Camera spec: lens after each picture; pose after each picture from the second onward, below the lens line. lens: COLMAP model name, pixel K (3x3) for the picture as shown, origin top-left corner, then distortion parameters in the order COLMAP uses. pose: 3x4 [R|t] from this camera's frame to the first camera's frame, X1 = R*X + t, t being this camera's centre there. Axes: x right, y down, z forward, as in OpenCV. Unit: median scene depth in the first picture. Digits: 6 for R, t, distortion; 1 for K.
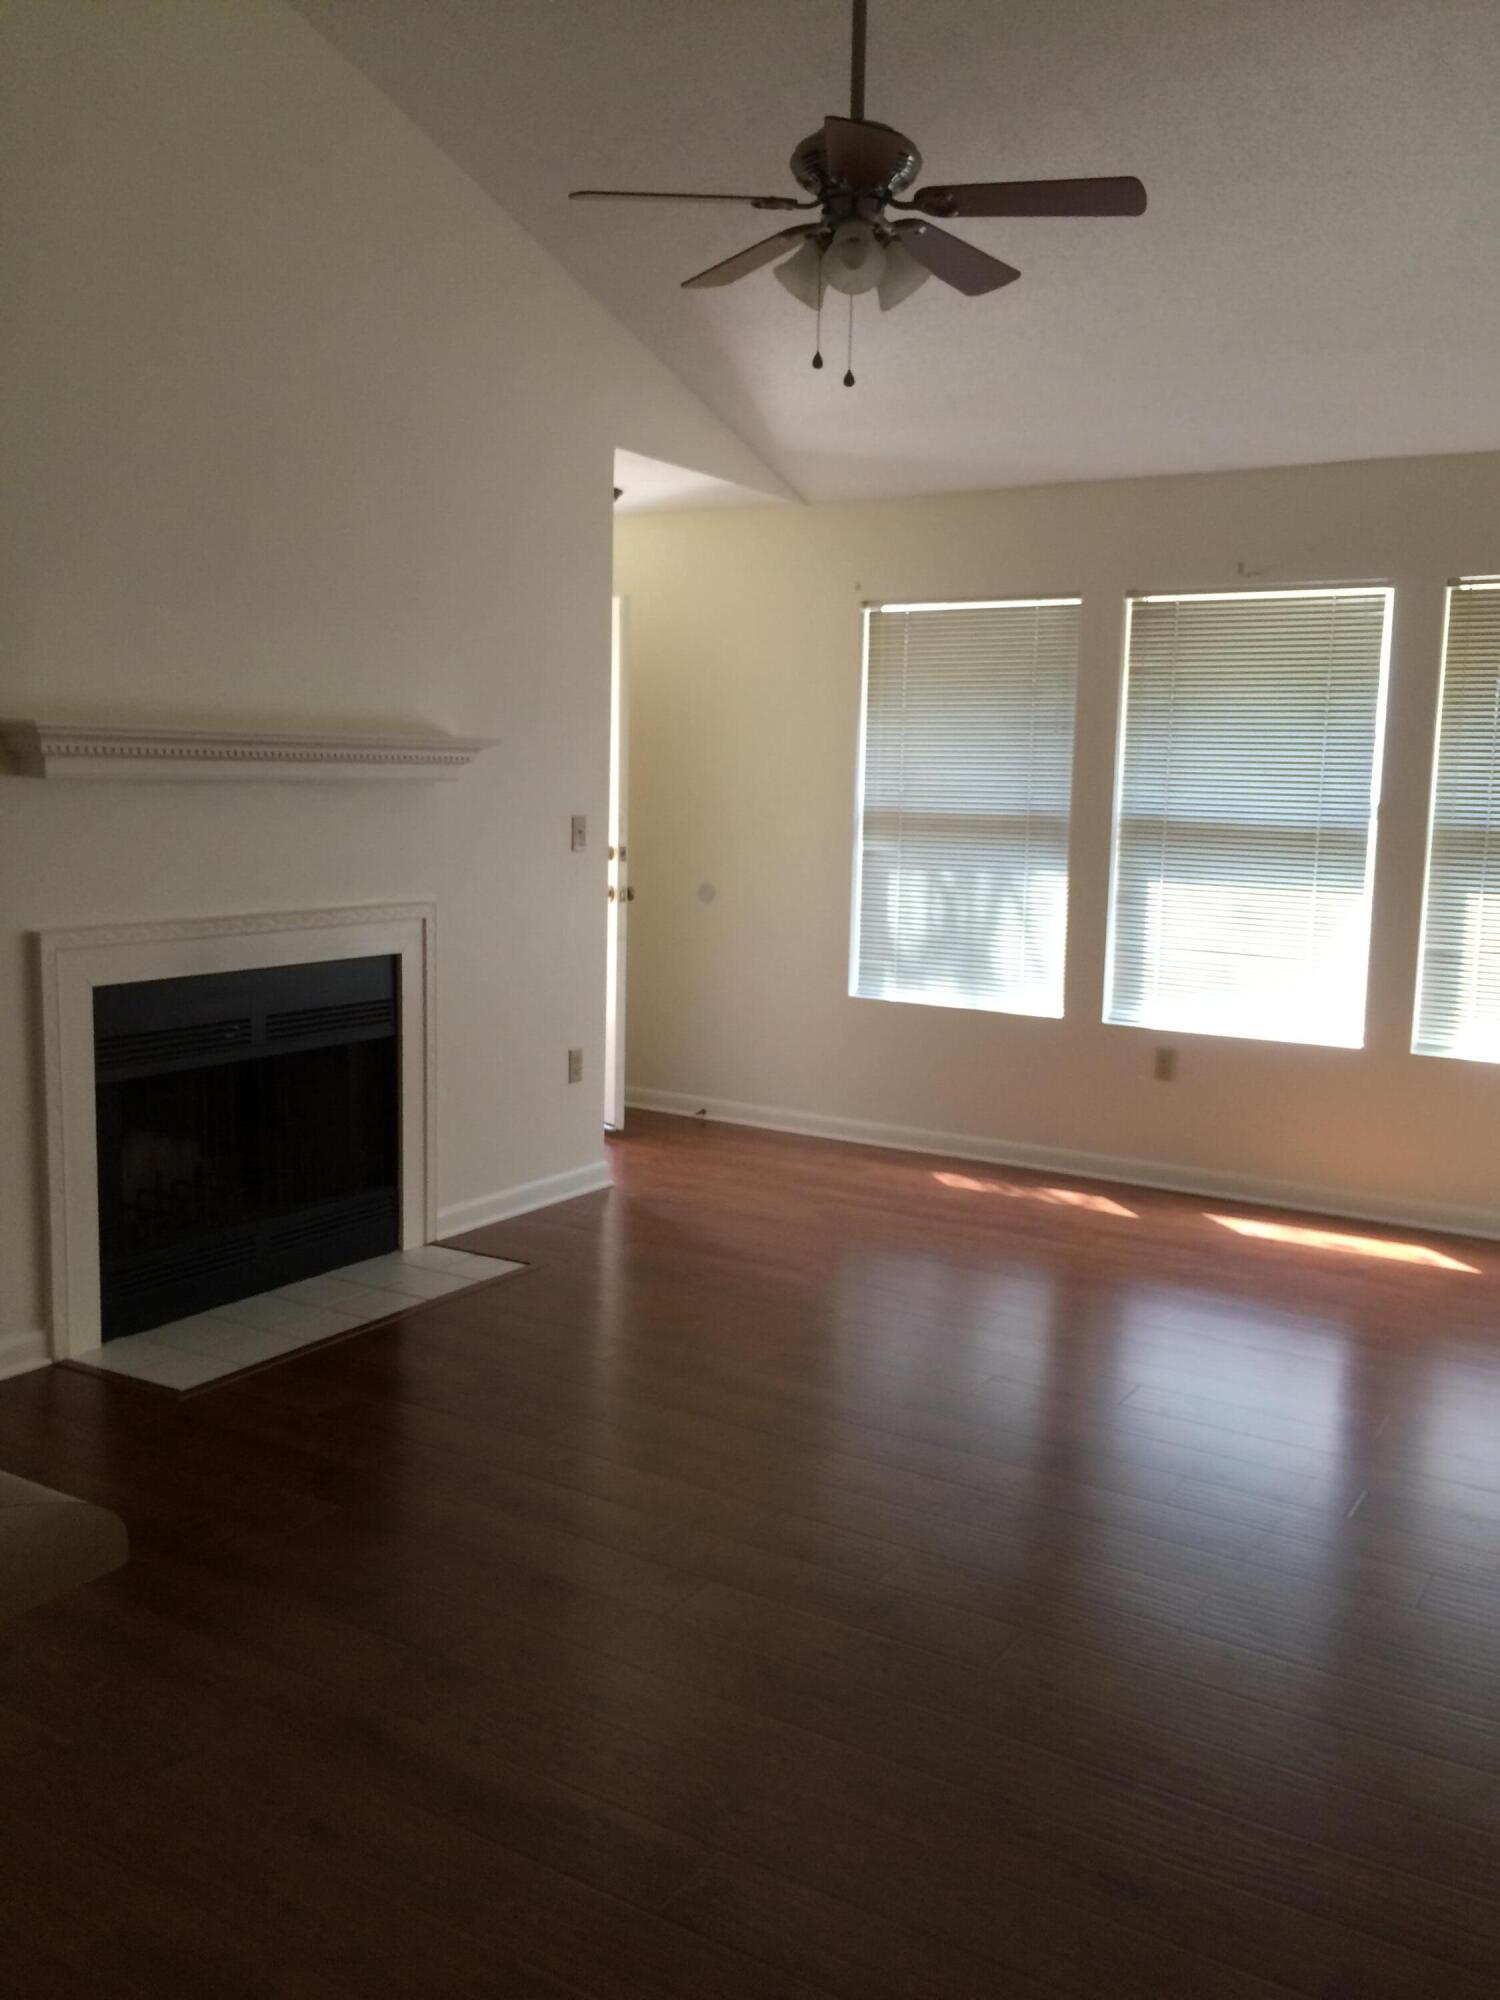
lens RADIAL K [[1728.3, 0, 755.2], [0, 1728.3, 987.1], [0, 0, 1]] dist [0.087661, -0.116632]
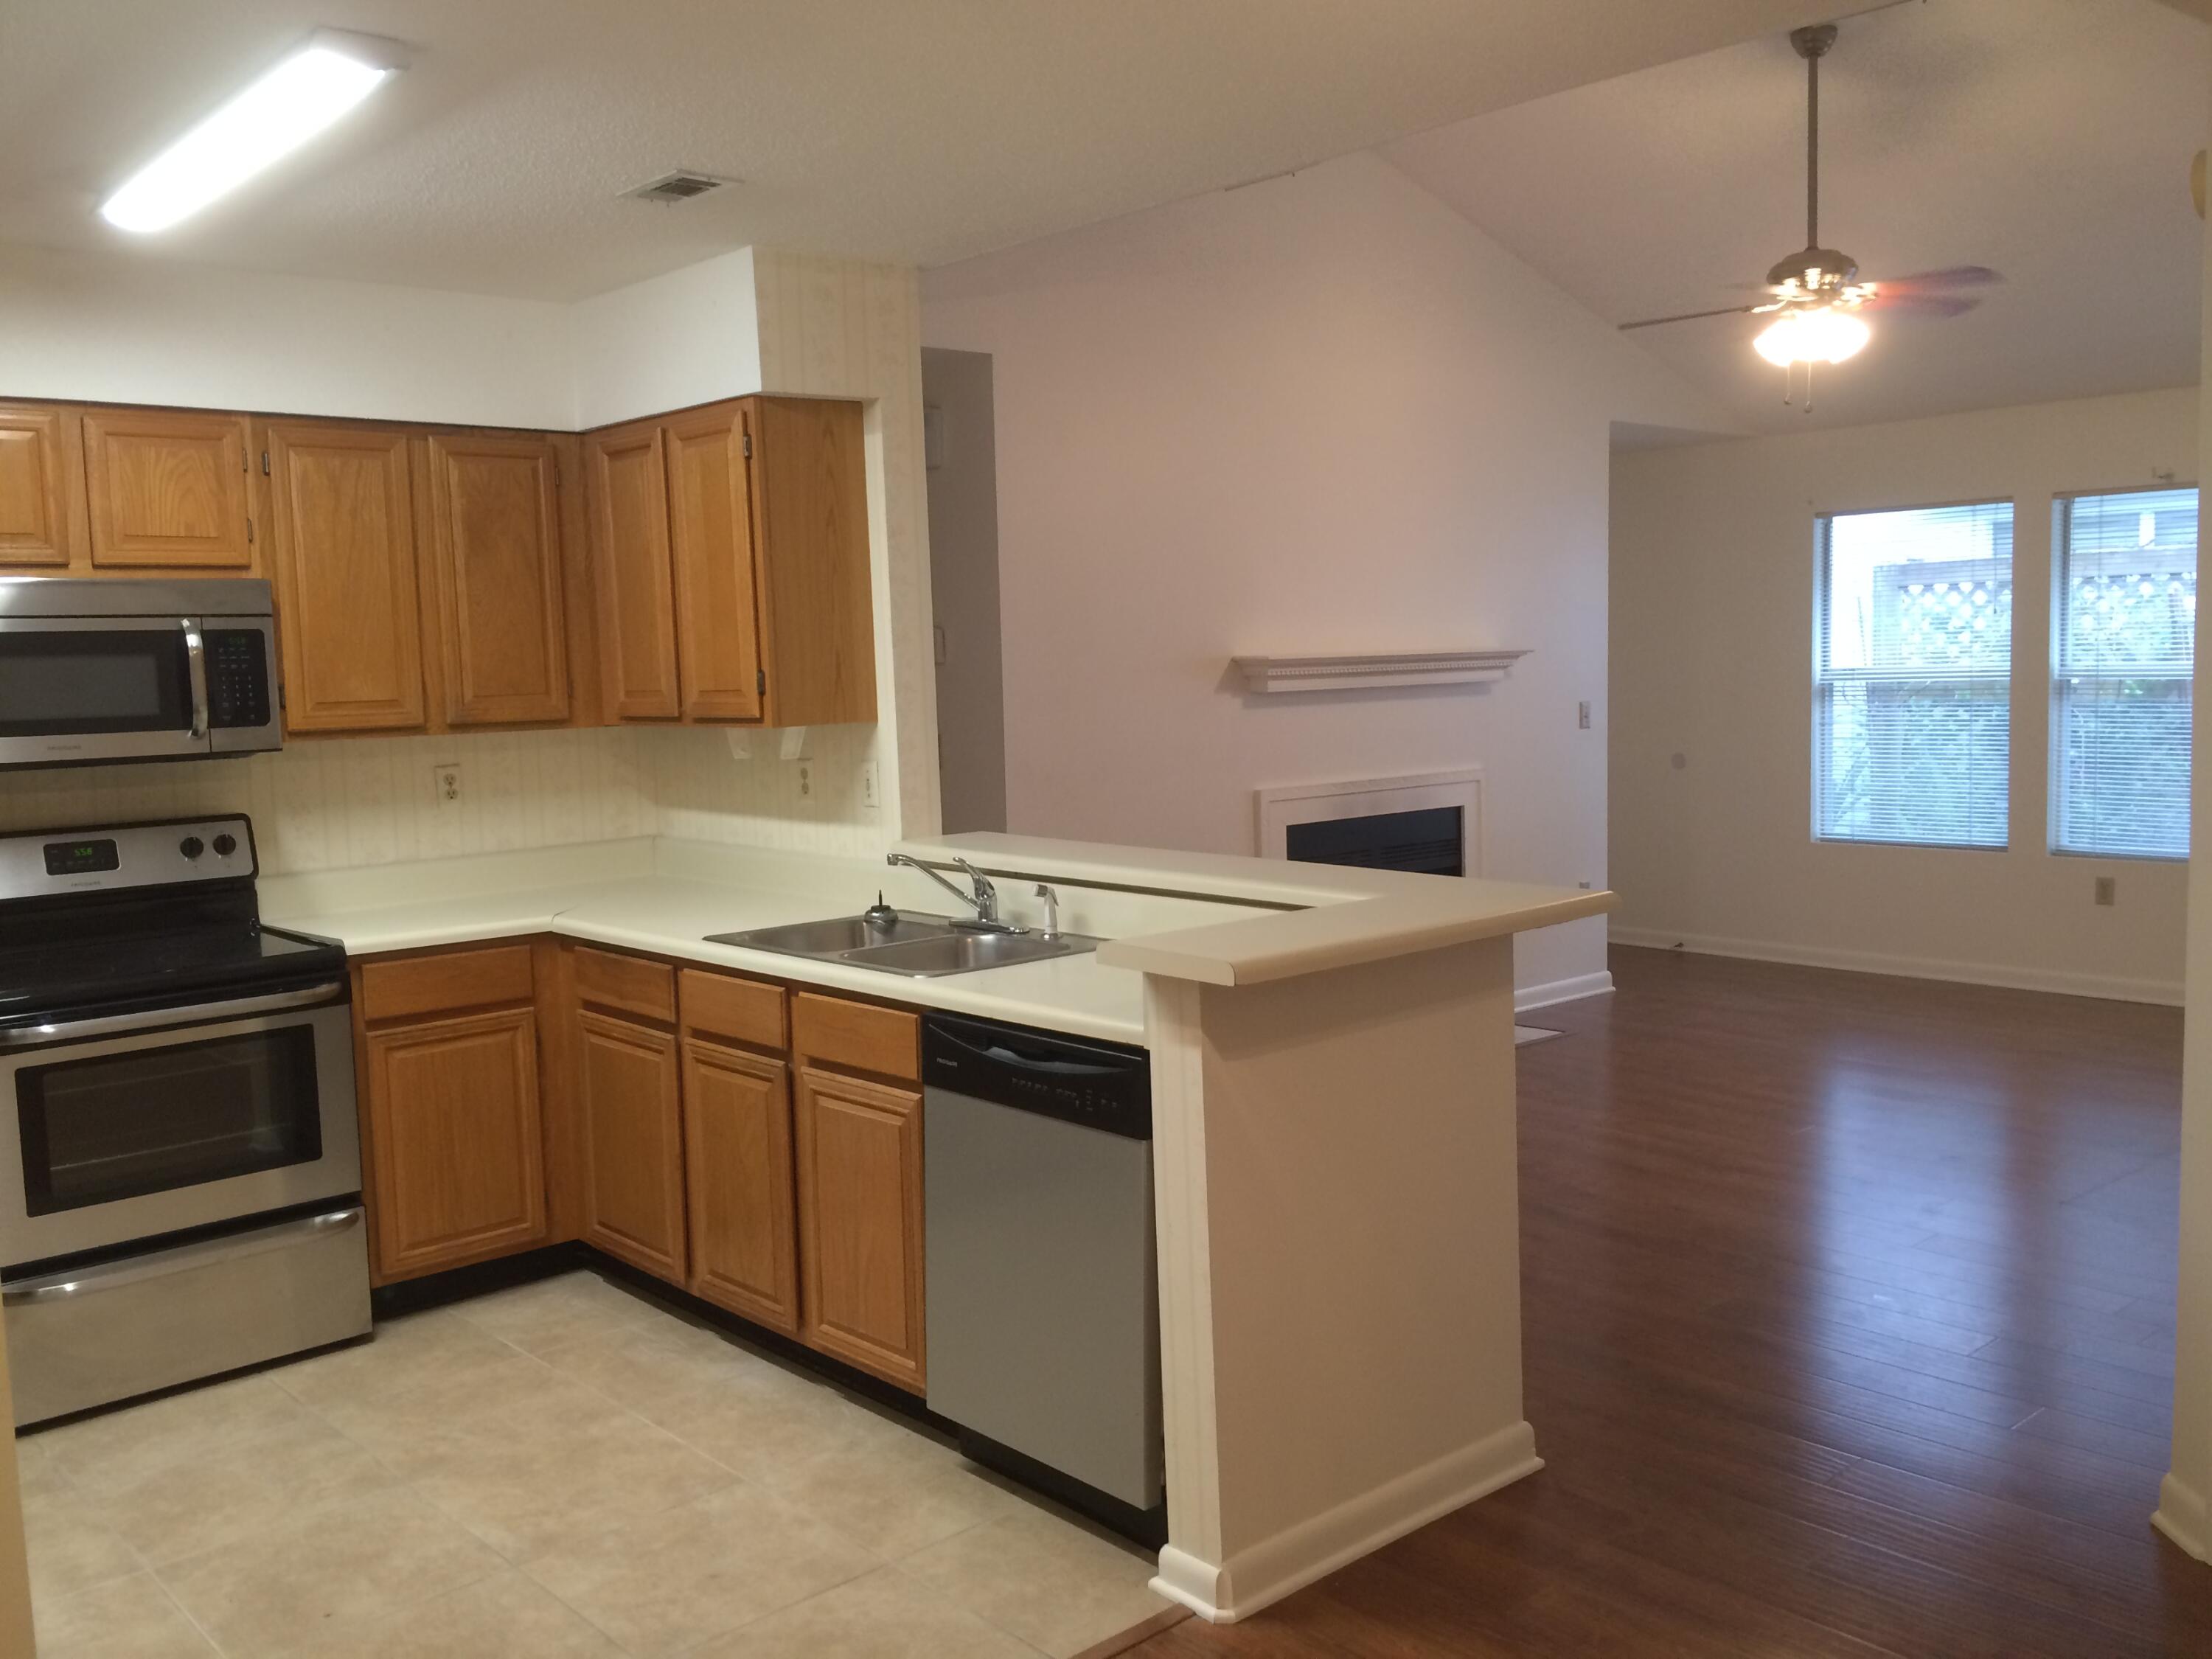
lens RADIAL K [[1911.5, 0, 1106.0], [0, 1911.5, 816.1], [0, 0, 1]] dist [0.087661, -0.116632]
pose [[0.958471, -0.021360, -0.284388, -0.043485], [0.010152, 0.999115, -0.040826, 0.048519], [0.285008, 0.036244, 0.957840, -0.551161]]
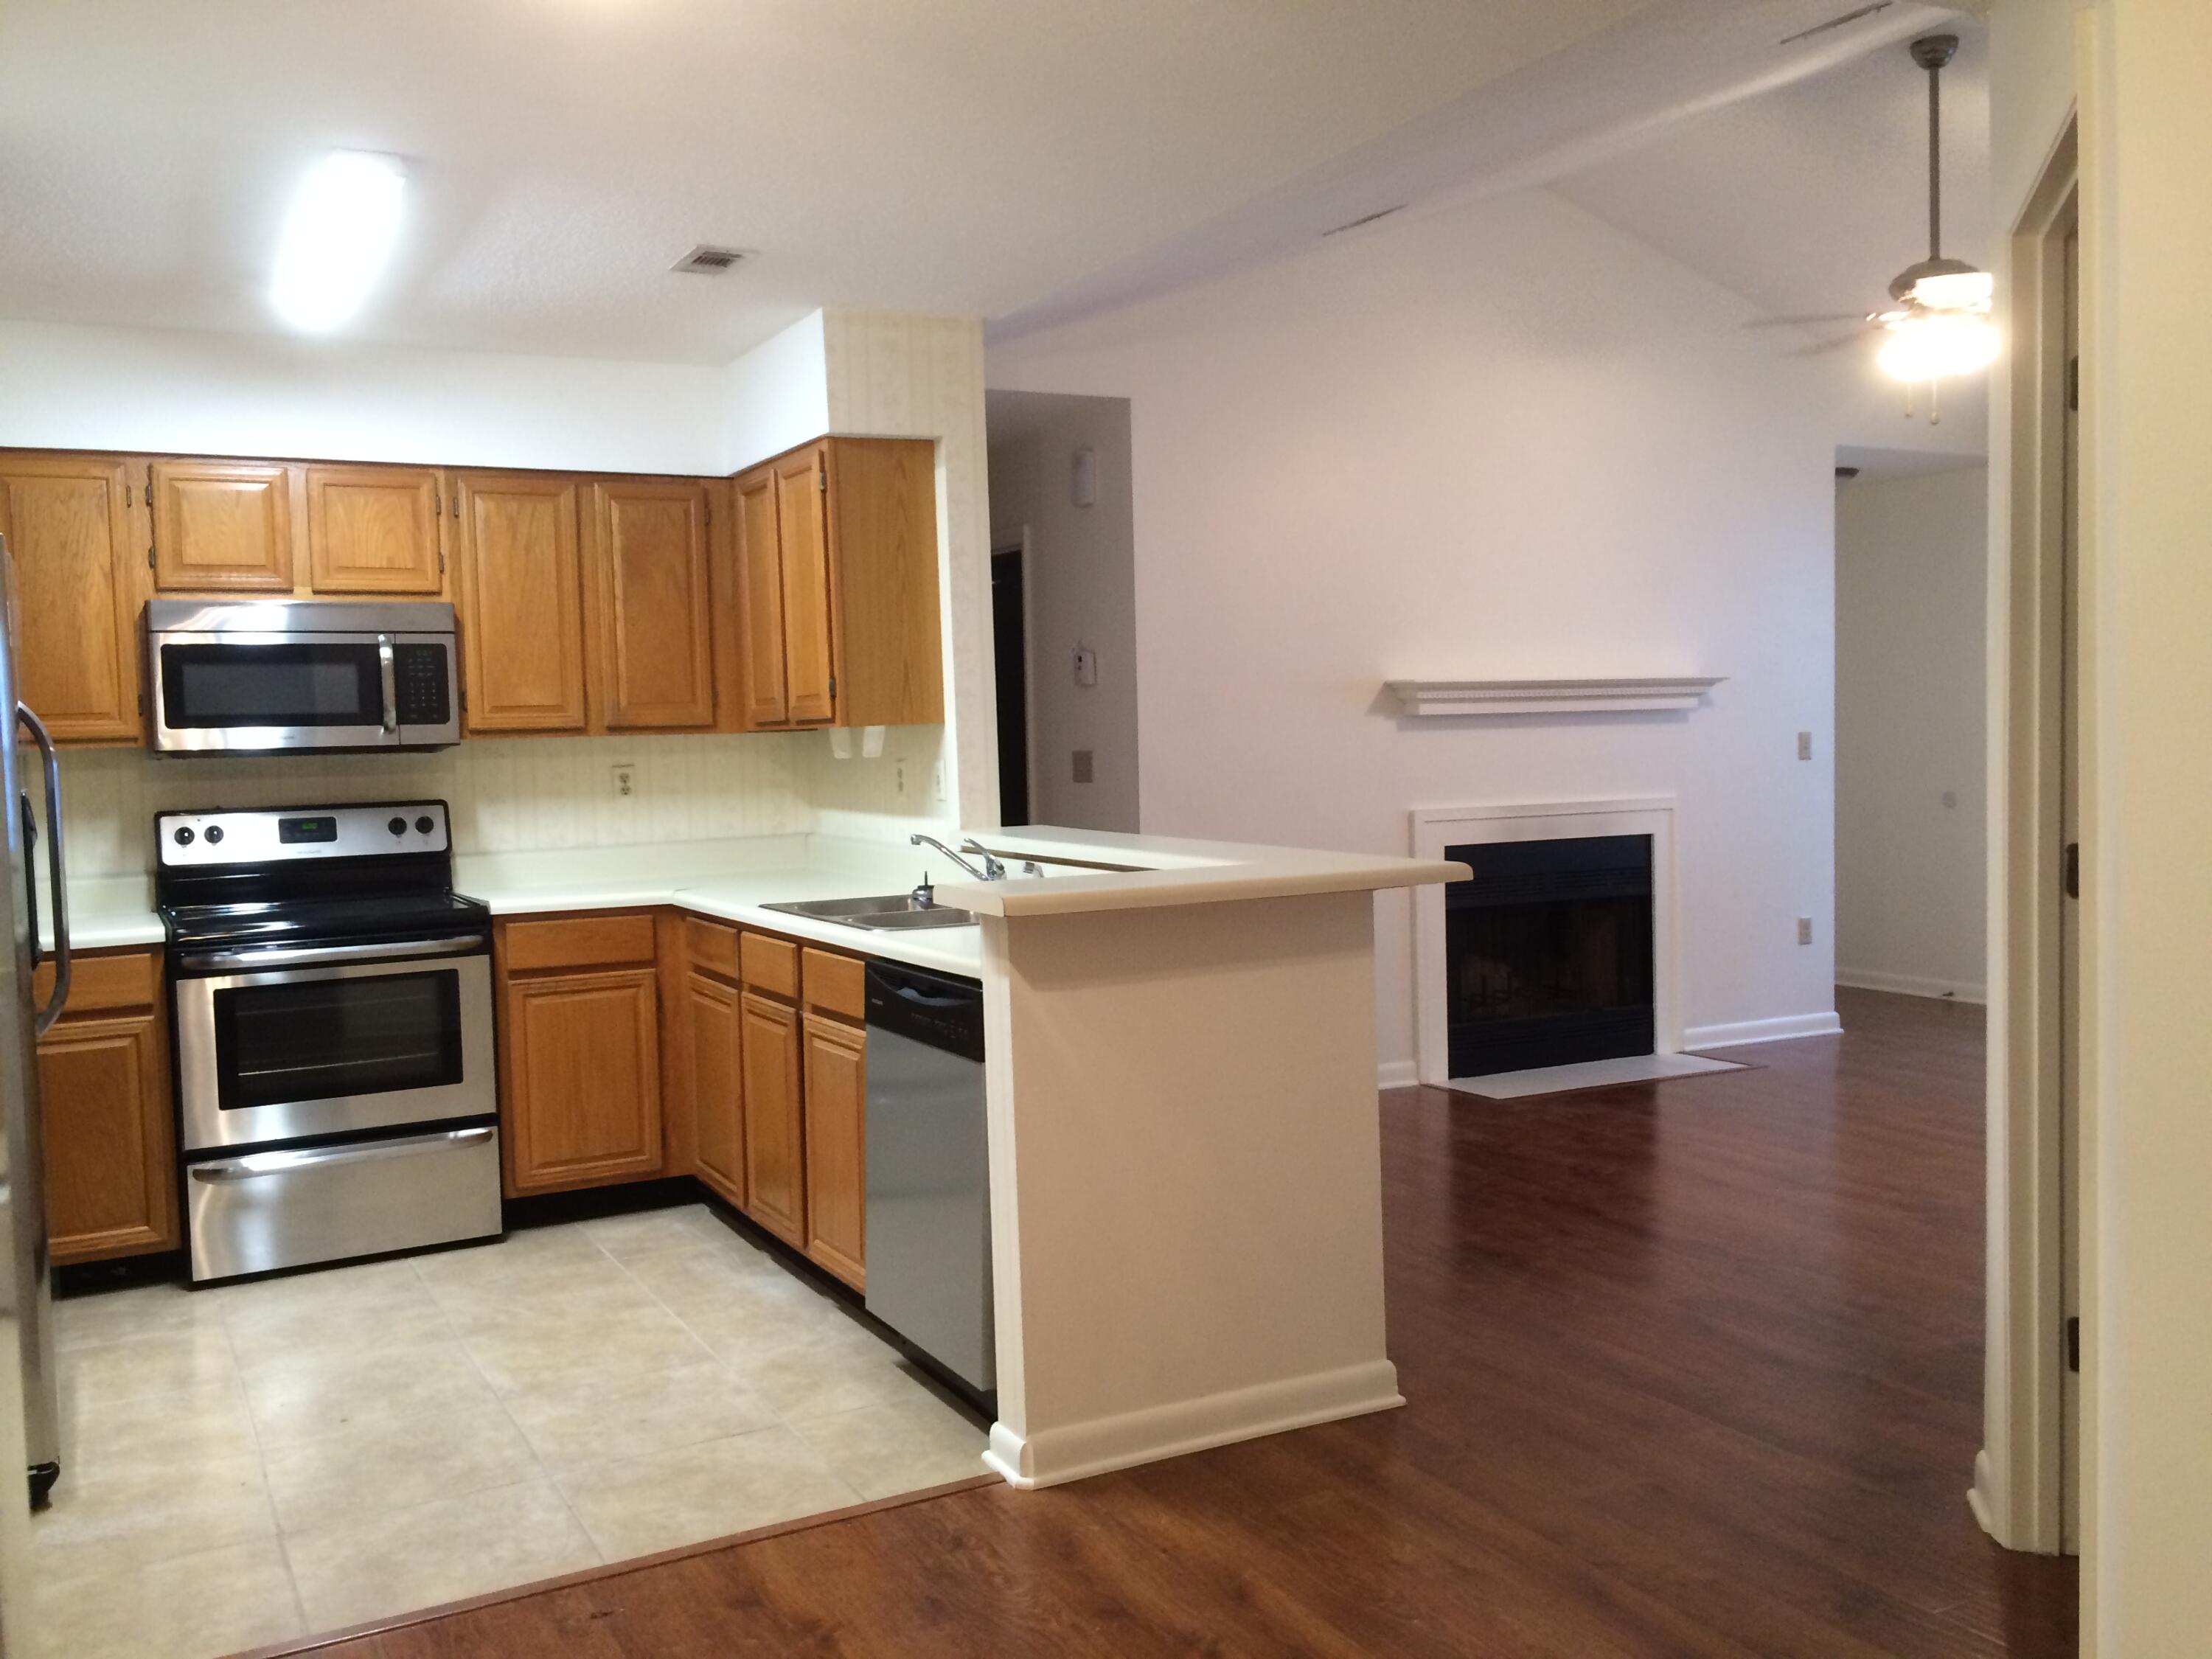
lens RADIAL K [[1911.5, 0, 1095.2], [0, 1911.5, 817.6], [0, 0, 1]] dist [0.087661, -0.116632]
pose [[0.862236, -0.018311, -0.506176, 0.188217], [-0.021828, 0.997074, -0.073253, 0.089649], [0.506036, 0.074210, 0.859314, -0.542090]]
